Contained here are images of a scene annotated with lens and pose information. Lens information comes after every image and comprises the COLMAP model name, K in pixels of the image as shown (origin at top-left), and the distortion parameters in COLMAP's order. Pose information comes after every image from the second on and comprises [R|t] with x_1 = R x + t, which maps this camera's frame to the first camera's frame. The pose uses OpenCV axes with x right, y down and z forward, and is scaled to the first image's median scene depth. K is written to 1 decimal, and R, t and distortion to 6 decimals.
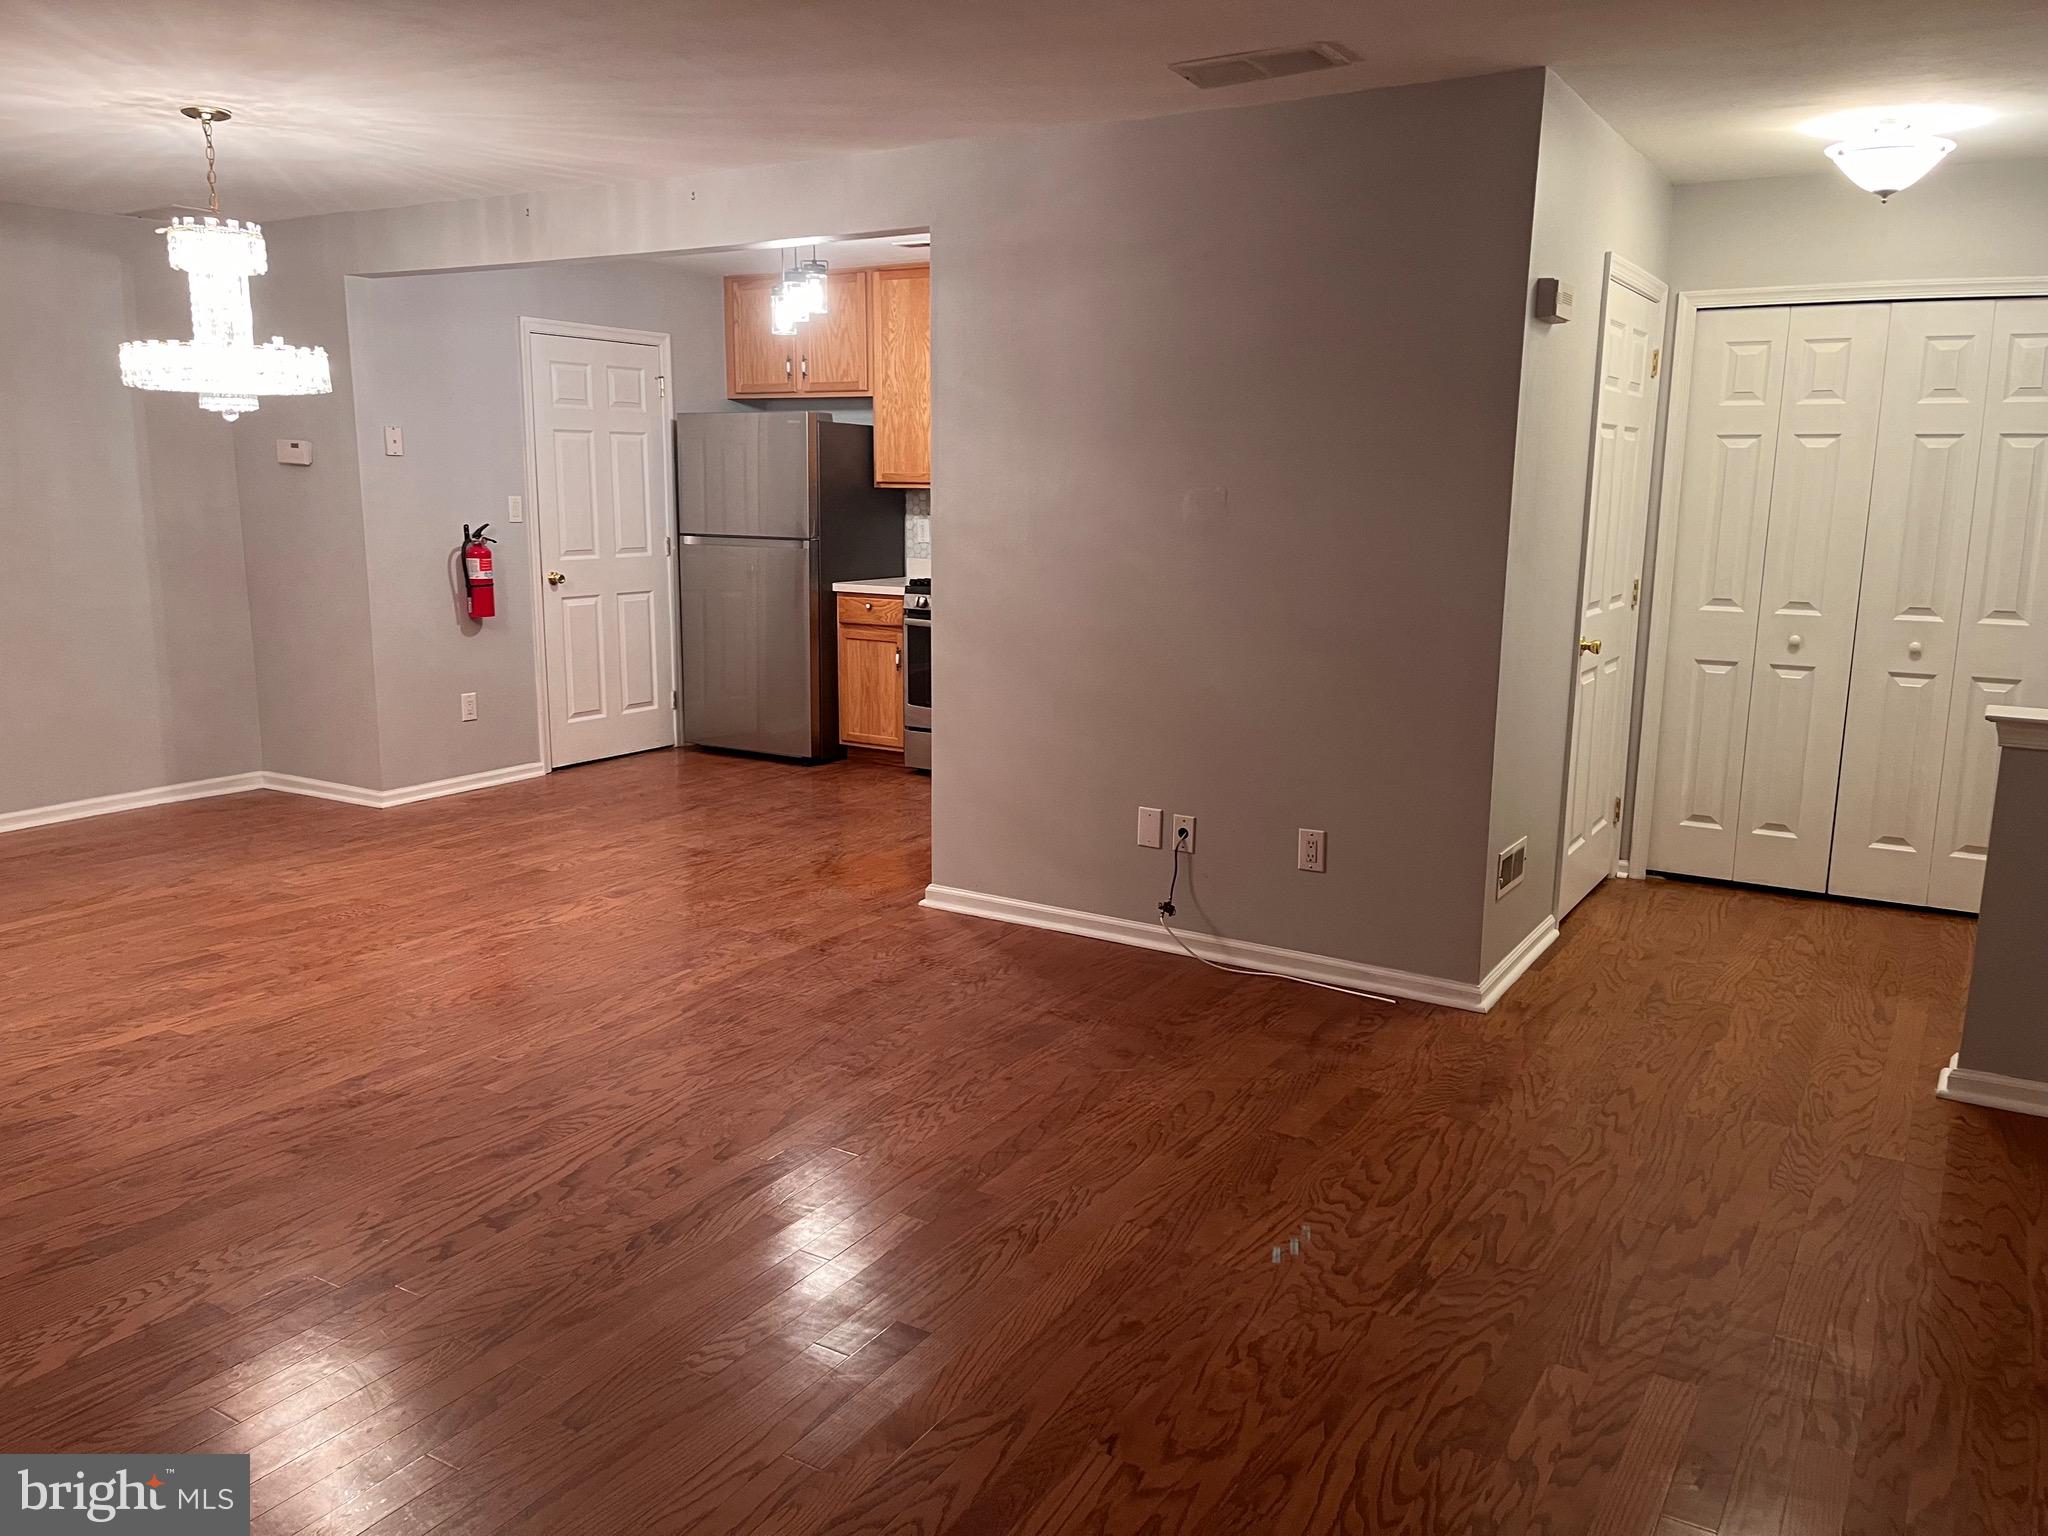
lens RADIAL K [[1547.3, 0, 1046.6], [0, 1547.3, 775.1], [0, 0, 1]] dist [0.059503, -0.075866]
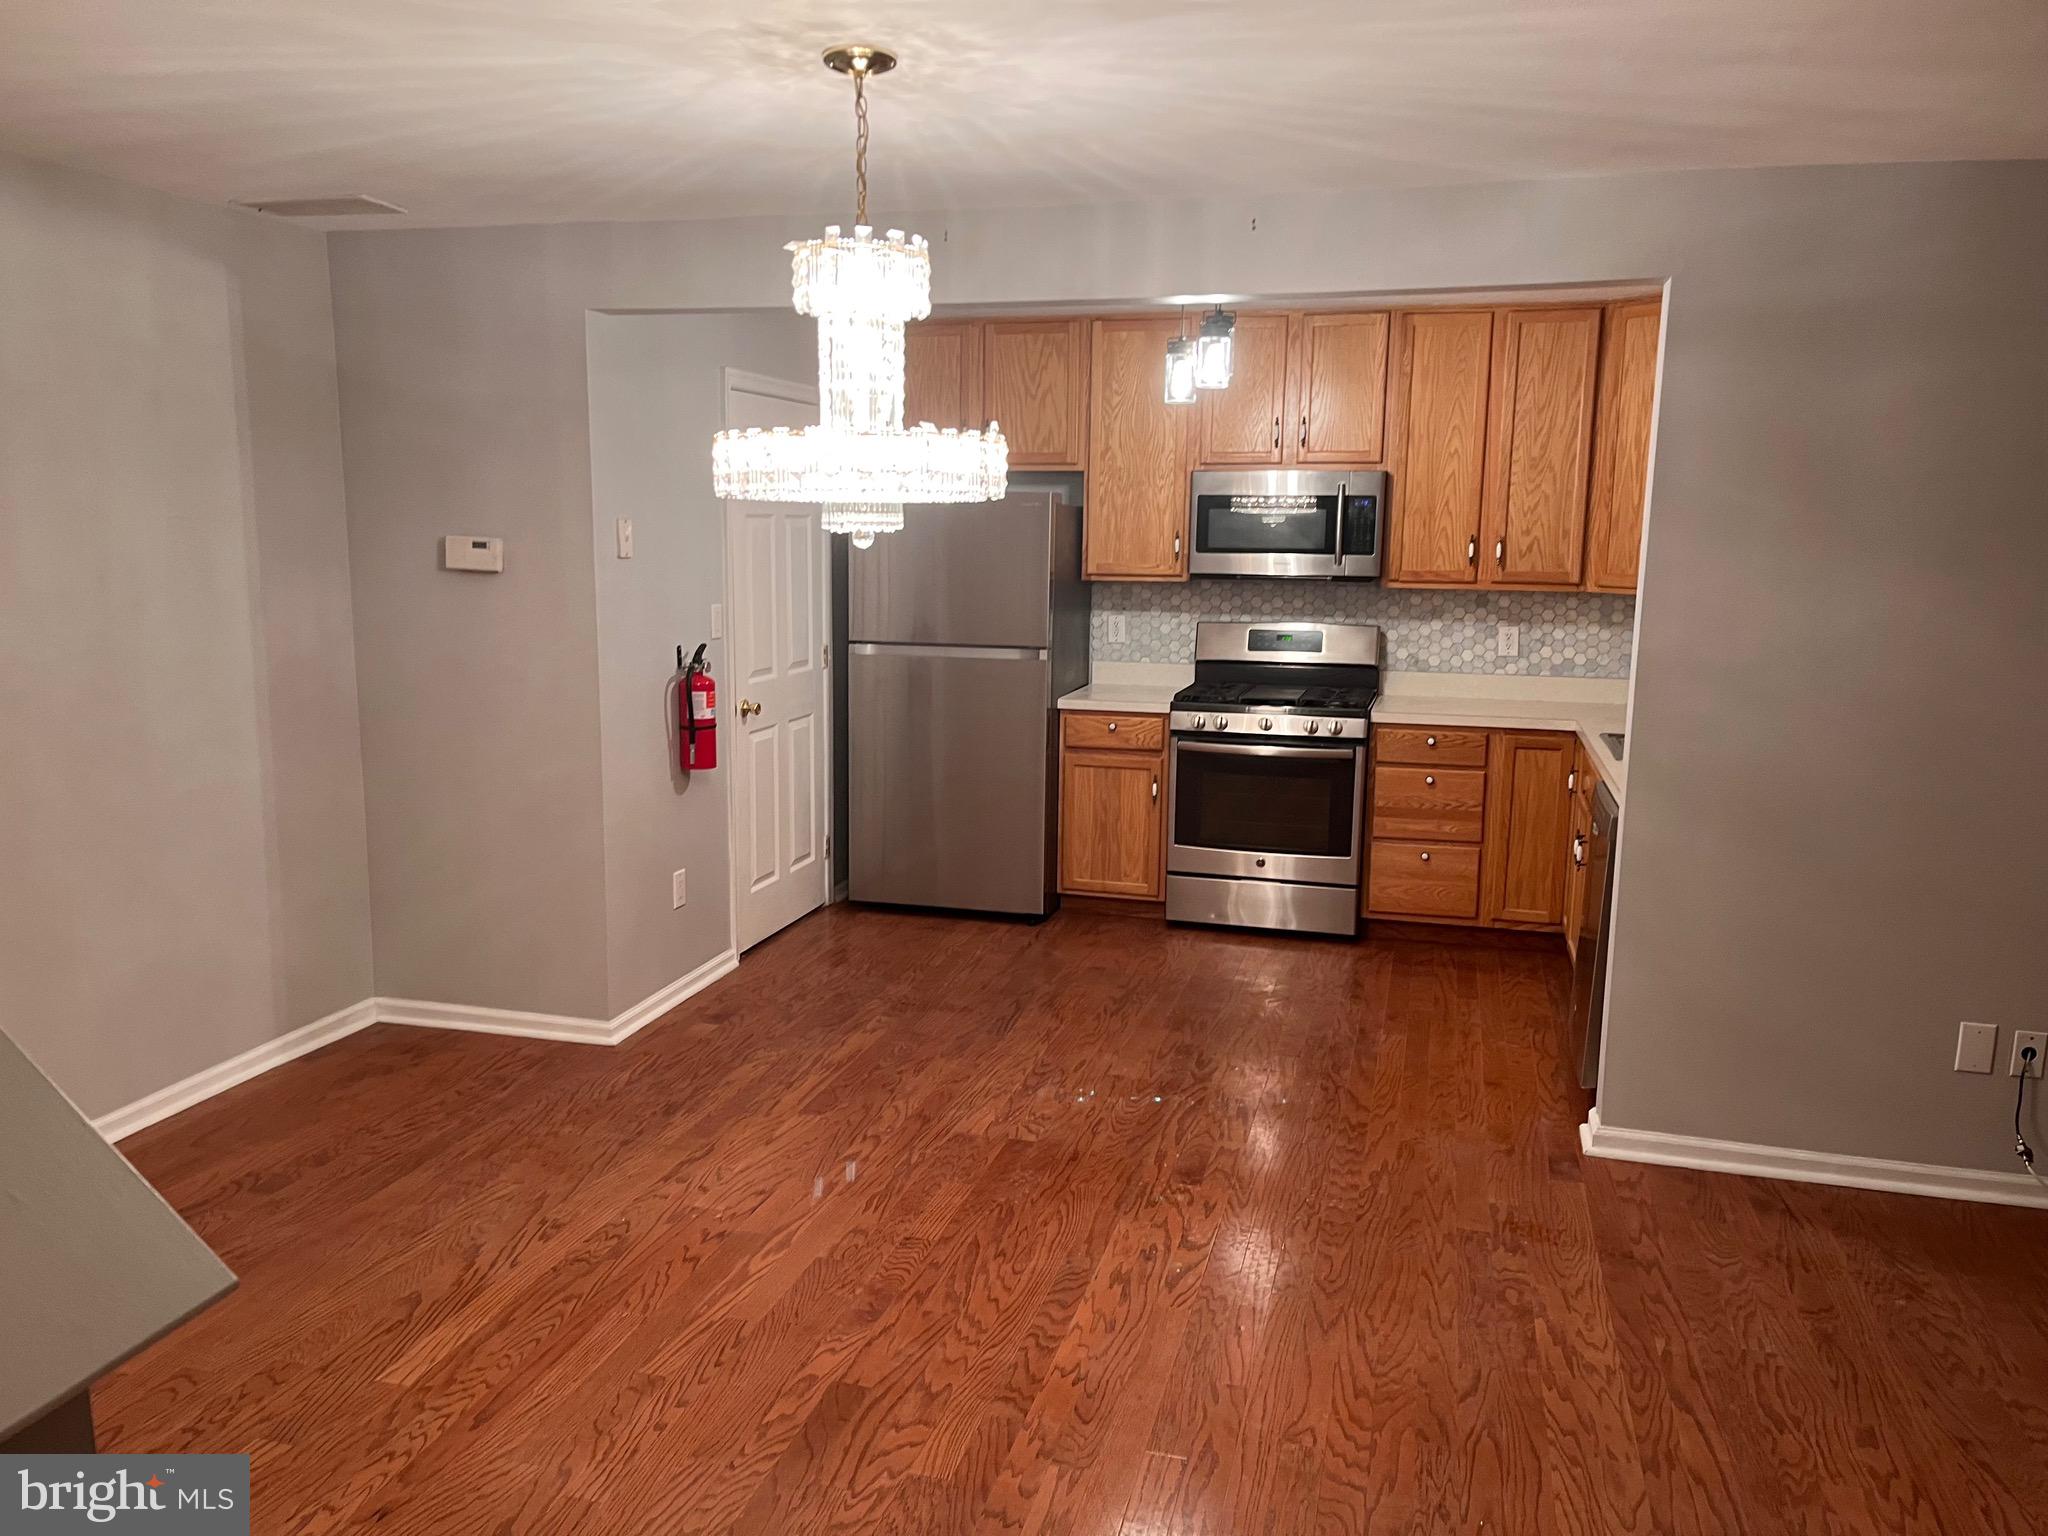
lens RADIAL K [[1547.3, 0, 1006.4], [0, 1547.3, 776.4], [0, 0, 1]] dist [0.059503, -0.075866]
pose [[0.964105, -0.043544, 0.261928, -0.557917], [0.049445, 0.998649, -0.015977, -0.105414], [-0.260878, 0.028355, 0.964955, 0.330328]]
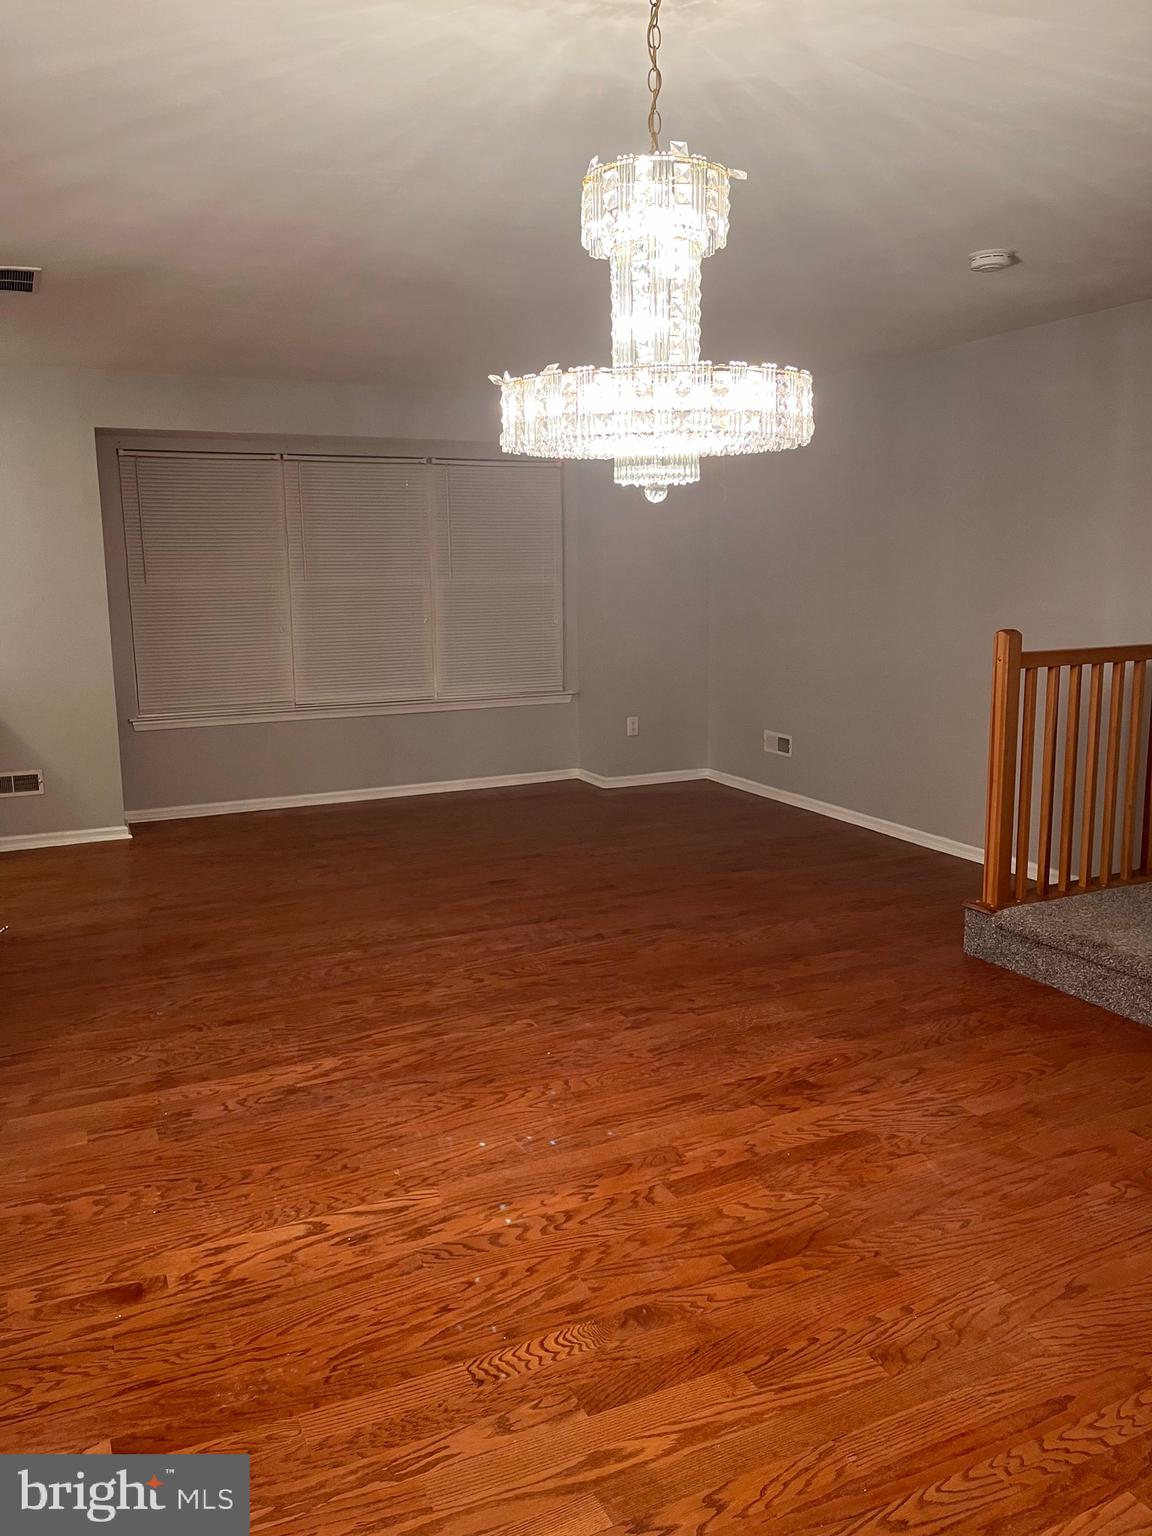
lens RADIAL K [[1160.4, 0, 575.9], [0, 1160.4, 765.1], [0, 0, 1]] dist [0.059503, -0.075866]
pose [[-0.831136, -0.097496, 0.547455, -0.660518], [0.109289, 0.936667, 0.332731, -0.249889], [-0.545224, 0.336376, -0.767843, 1.227128]]
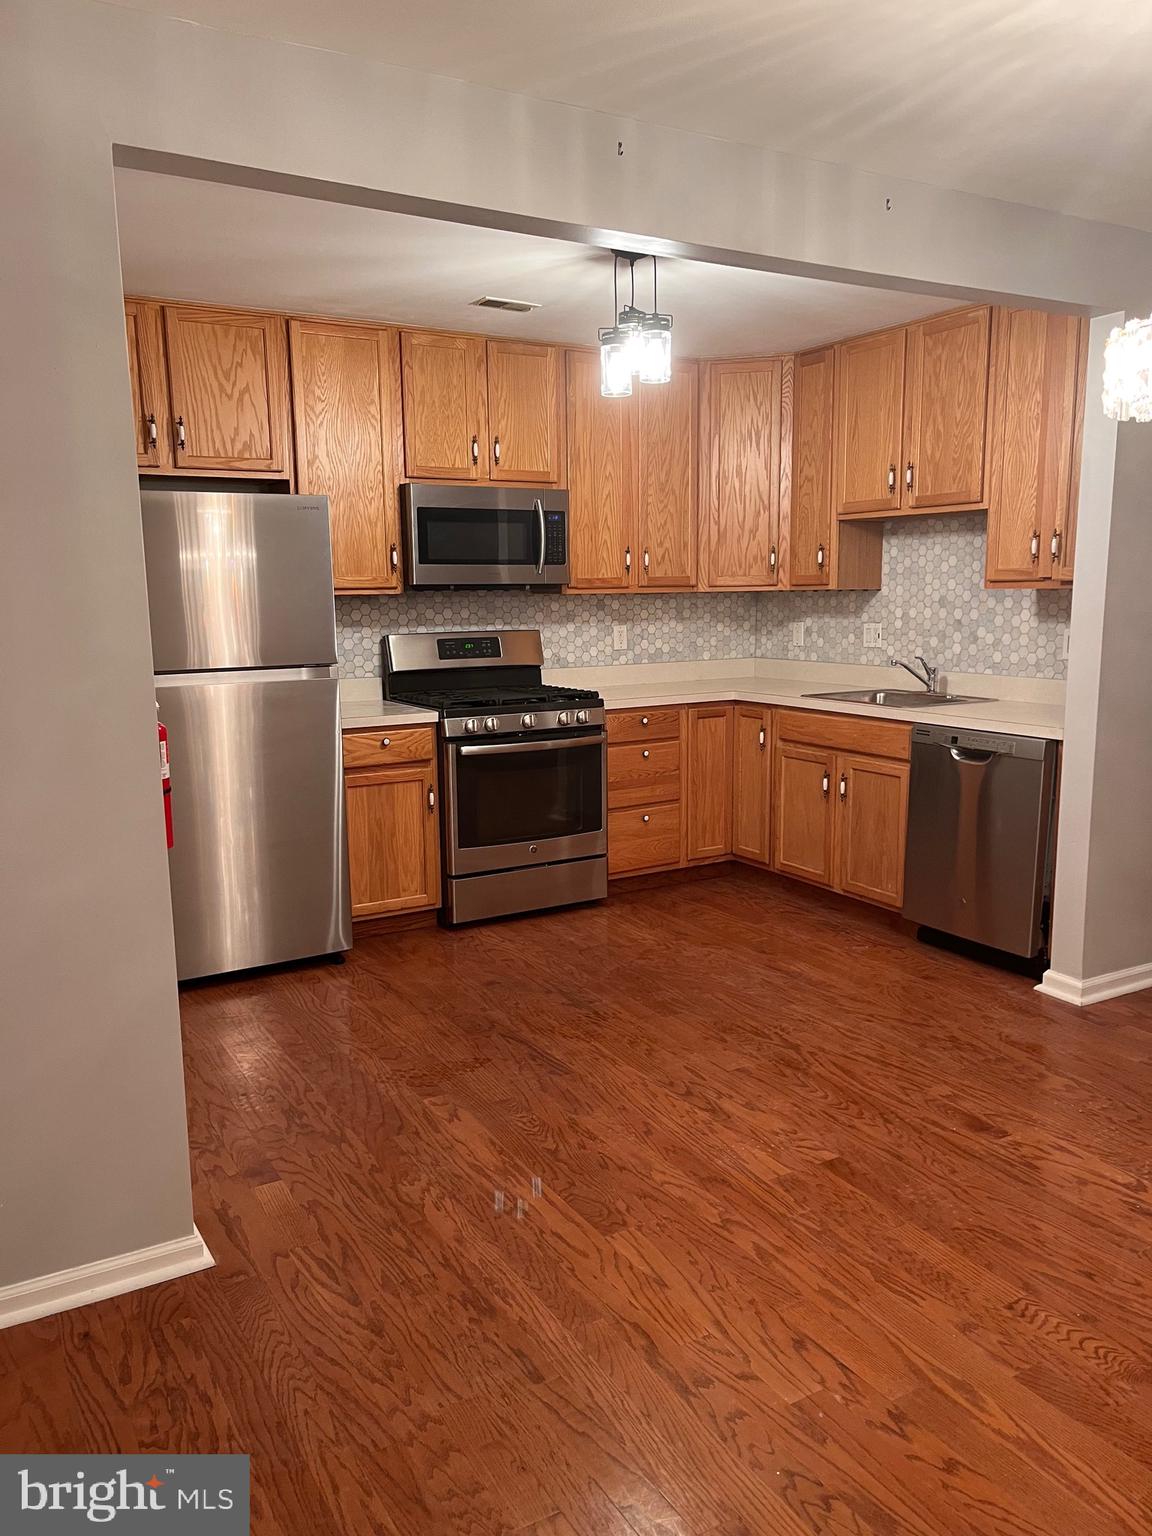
lens RADIAL K [[1160.4, 0, 579.0], [0, 1160.4, 768.1], [0, 0, 1]] dist [0.059503, -0.075866]
pose [[0.472646, -0.152055, 0.868035, -0.856199], [0.183678, 0.980367, 0.071720, -0.174873], [-0.861898, 0.125541, 0.491295, 0.902008]]
